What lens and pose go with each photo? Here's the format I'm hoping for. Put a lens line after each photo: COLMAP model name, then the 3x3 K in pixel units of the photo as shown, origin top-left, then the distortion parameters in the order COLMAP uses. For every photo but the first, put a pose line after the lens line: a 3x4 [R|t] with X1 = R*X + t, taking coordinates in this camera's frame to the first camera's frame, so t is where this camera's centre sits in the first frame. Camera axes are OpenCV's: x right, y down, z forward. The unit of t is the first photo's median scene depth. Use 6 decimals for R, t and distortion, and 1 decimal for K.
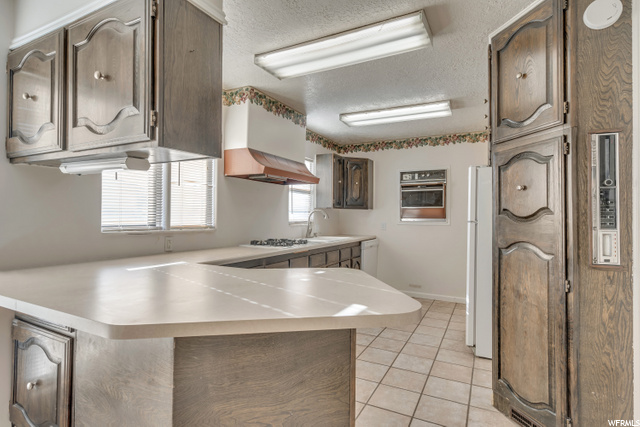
lens RADIAL K [[326.2, 0, 317.4], [0, 326.2, 212.4], [0, 0, 1]] dist [0.003147, 0.001071]
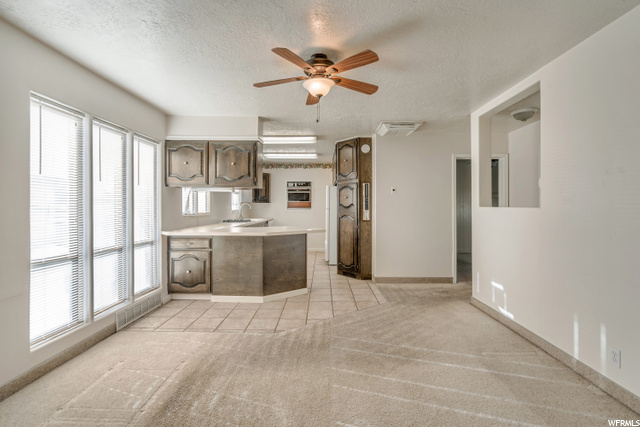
lens RADIAL K [[292.1, 0, 317.2], [0, 292.1, 206.9], [0, 0, 1]] dist [-0.004555, 0.001112]
pose [[0.892854, -0.006975, 0.450291, -0.746542], [0.001359, 0.999917, 0.012795, -0.018883], [-0.450343, -0.010812, 0.892790, -1.162372]]
